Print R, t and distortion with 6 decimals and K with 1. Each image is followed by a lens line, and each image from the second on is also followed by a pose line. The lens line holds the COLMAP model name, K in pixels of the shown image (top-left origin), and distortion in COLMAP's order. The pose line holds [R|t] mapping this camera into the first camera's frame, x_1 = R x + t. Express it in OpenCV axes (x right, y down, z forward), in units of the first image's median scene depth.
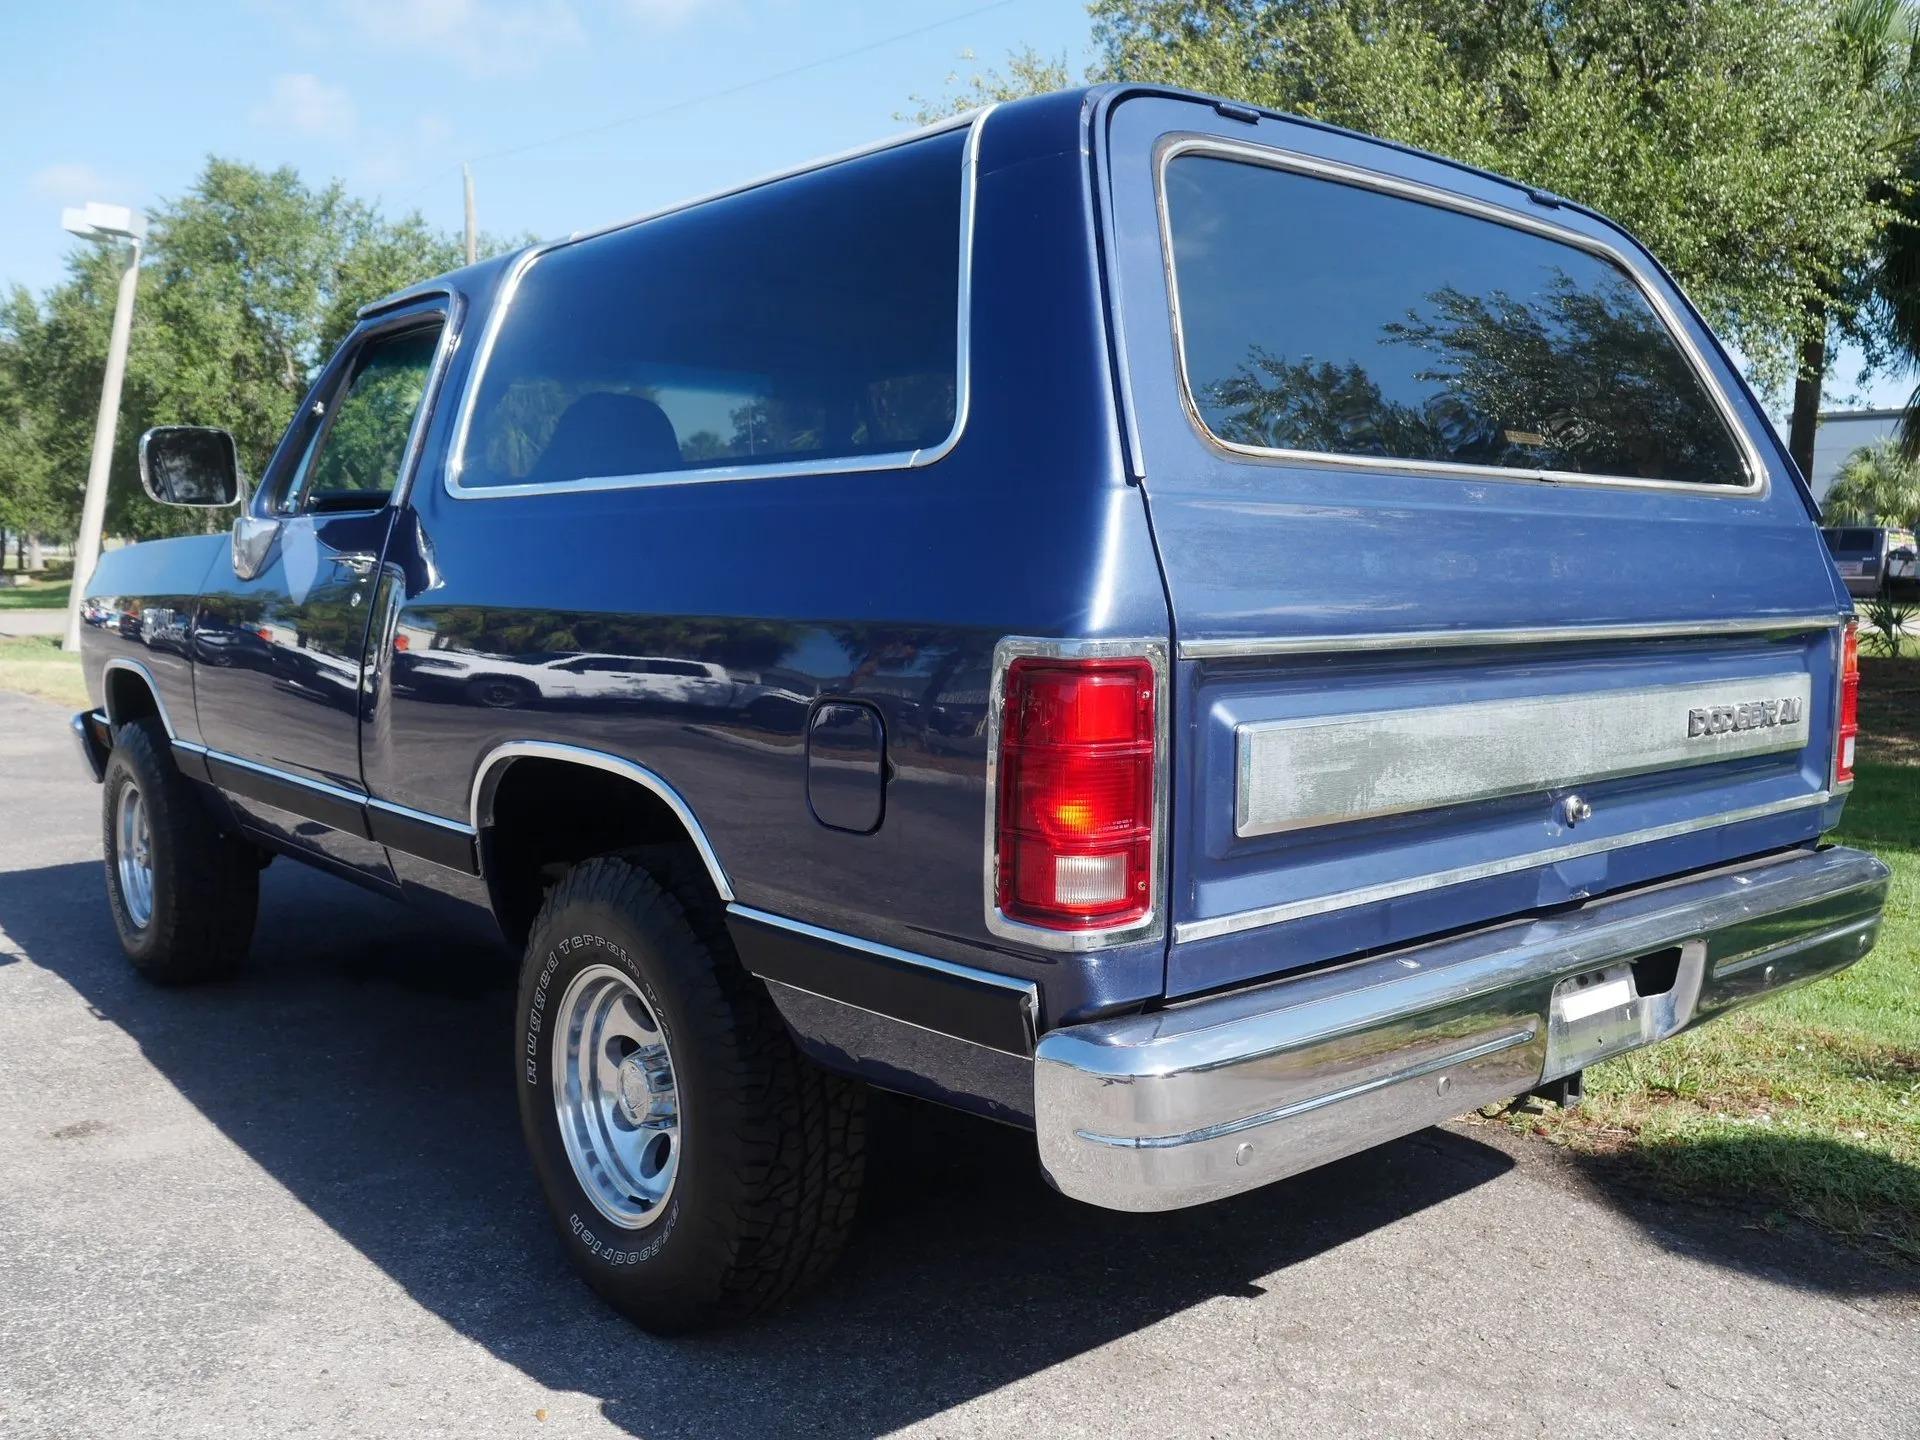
lens RADIAL K [[1633.4, 0, 953.1], [0, 1633.4, 722.0], [0, 0, 1]] dist [-0.013551, -0.011519]
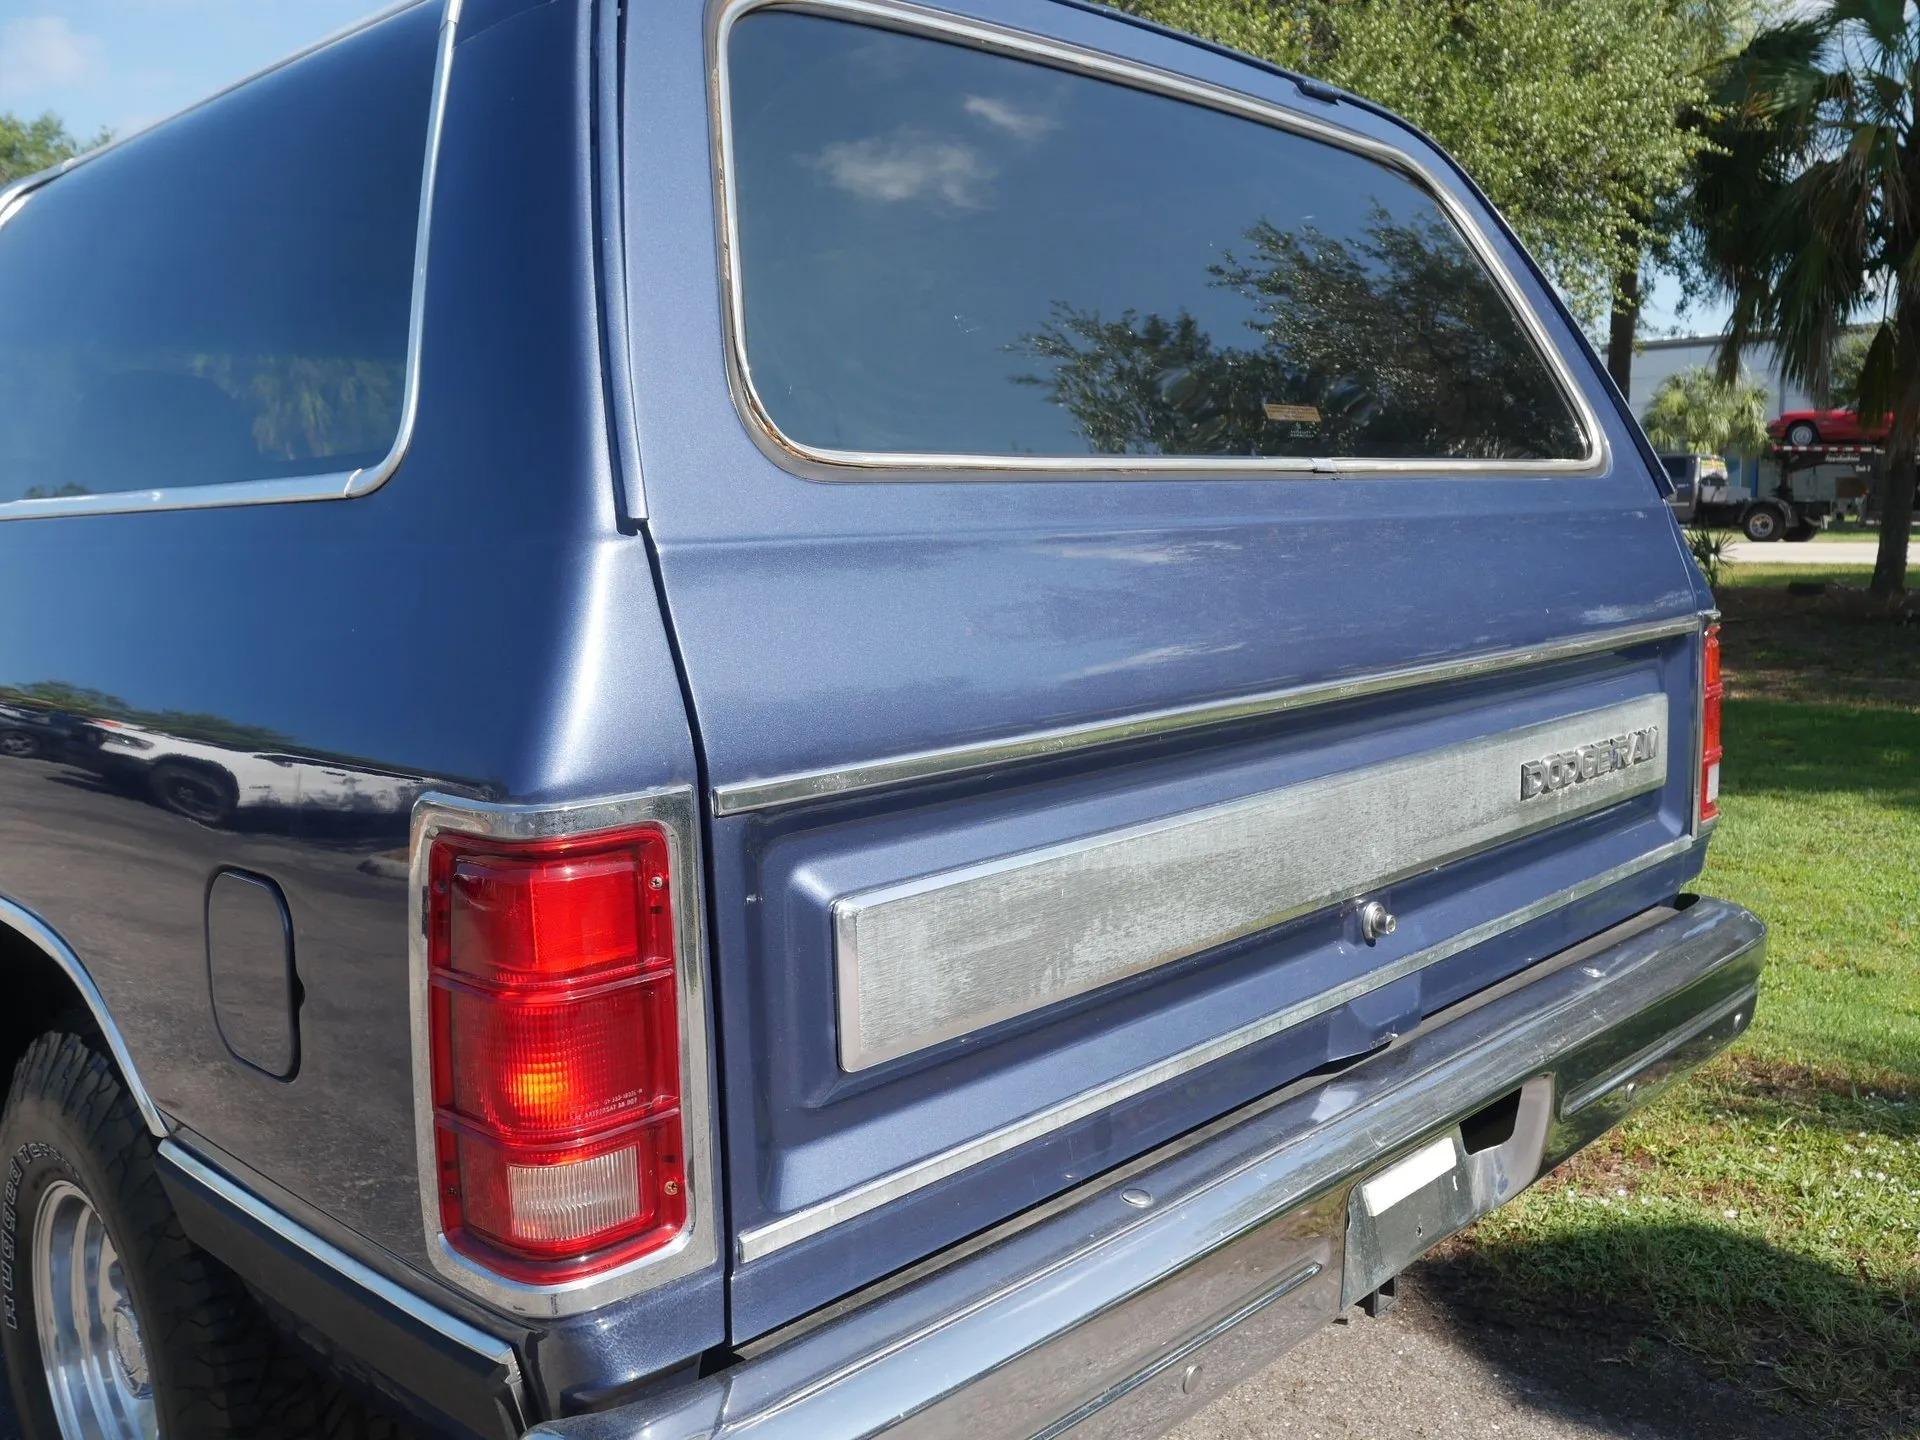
lens RADIAL K [[1633.4, 0, 955.7], [0, 1633.4, 719.7], [0, 0, 1]] dist [-0.013551, -0.011519]
pose [[0.994869, -0.043446, 0.091369, 0.099249], [0.040716, 0.998673, 0.031540, -0.051654], [-0.092618, -0.027658, 0.995318, 0.219886]]
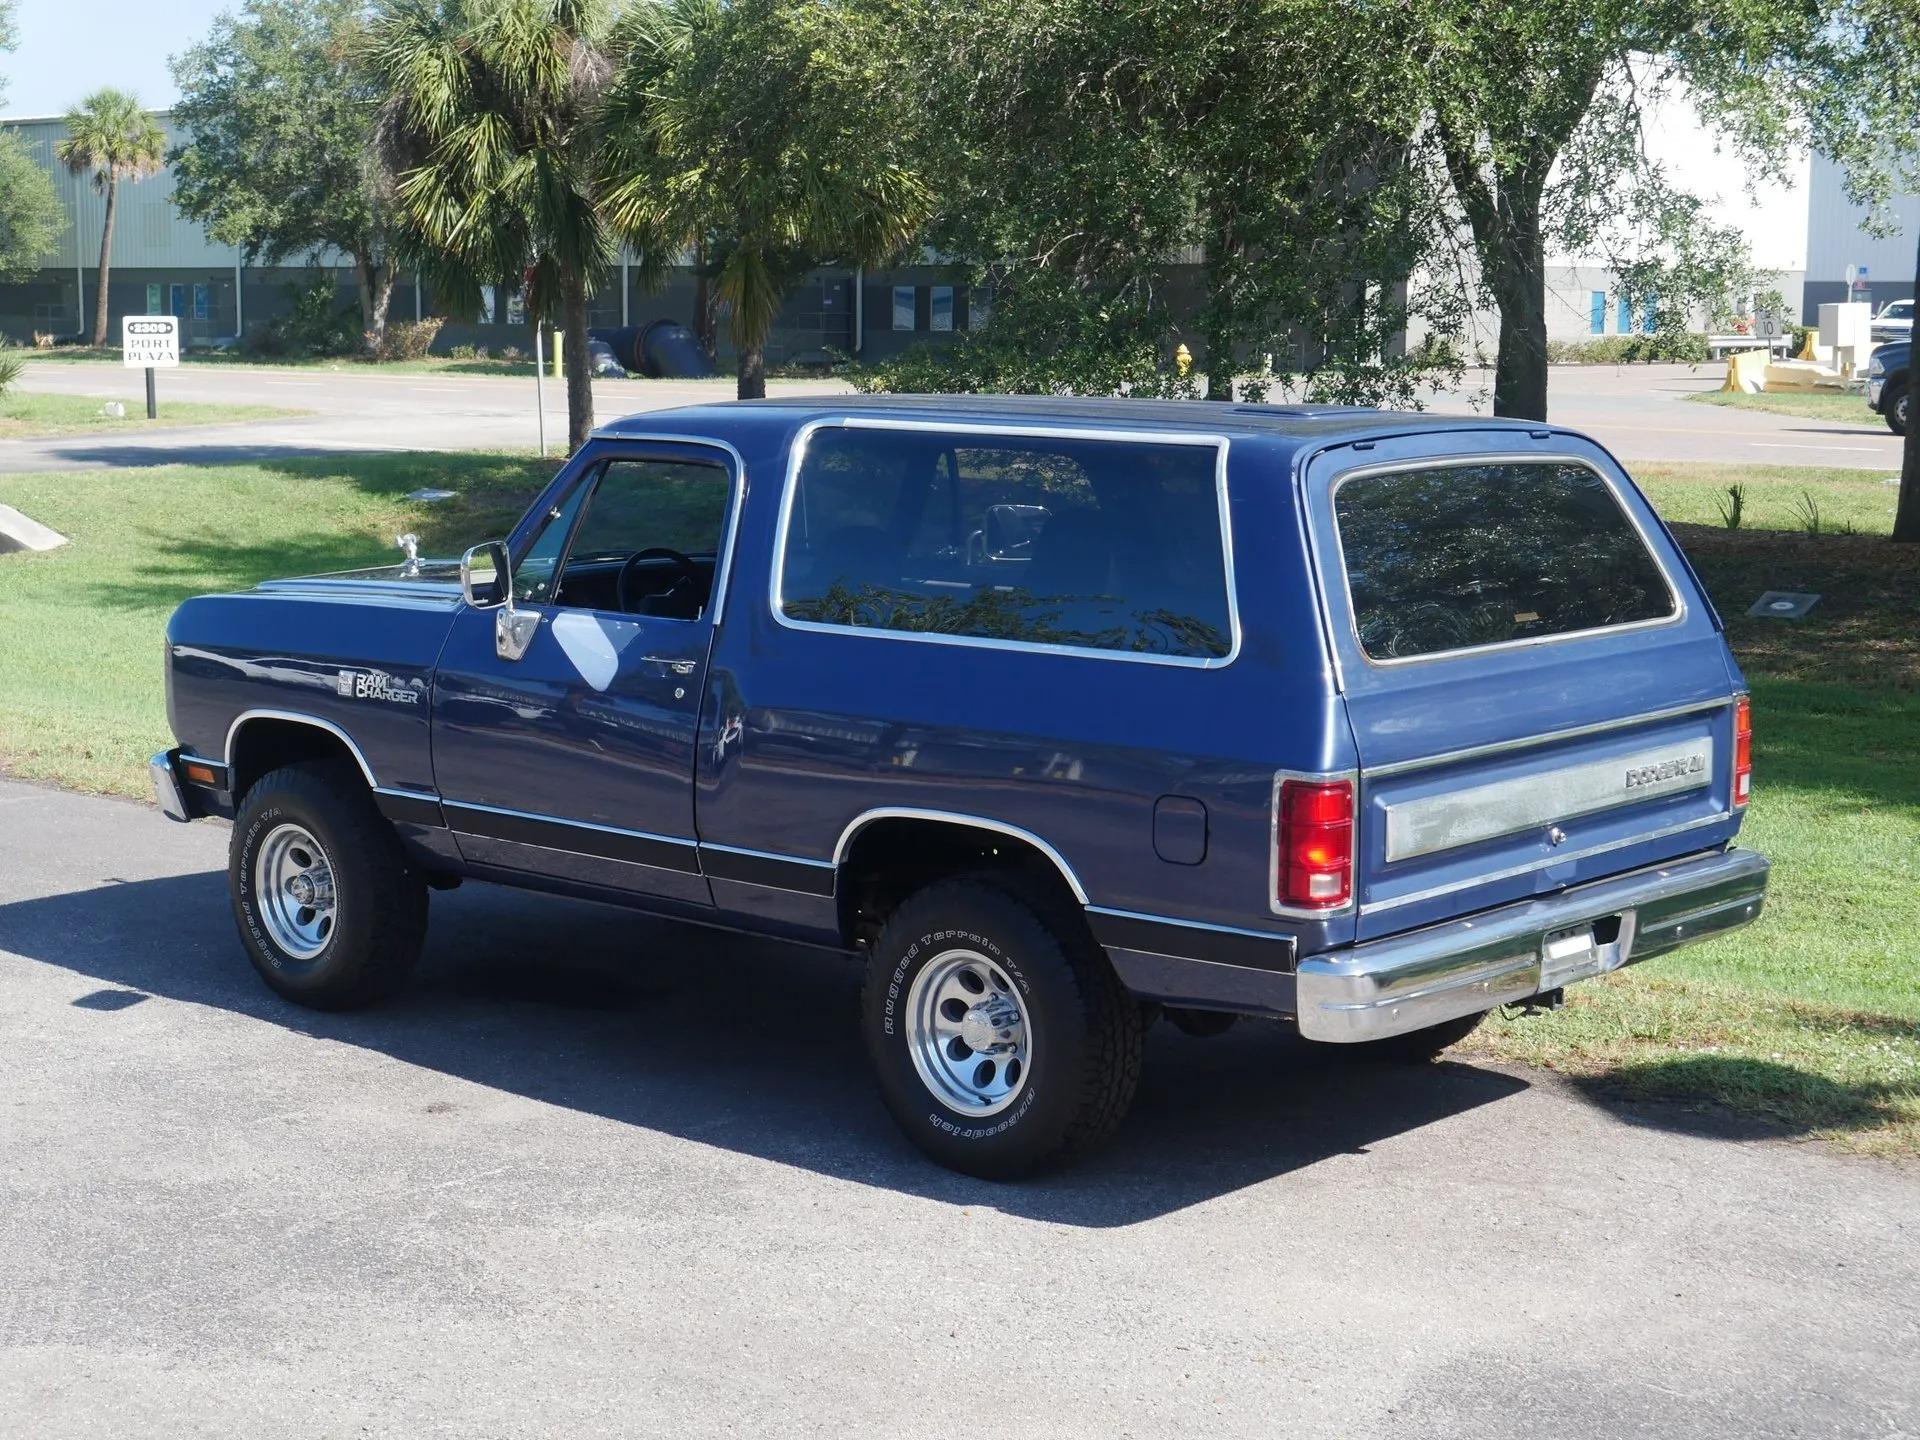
lens RADIAL K [[2922.1, 0, 955.1], [0, 2922.1, 717.8], [0, 0, 1]] dist [0.024904, 0.000000]
pose [[0.991341, -0.023548, 0.129184, -0.486889], [0.018557, 0.999039, 0.039710, -0.155621], [-0.129995, -0.036969, 0.990825, -1.491604]]
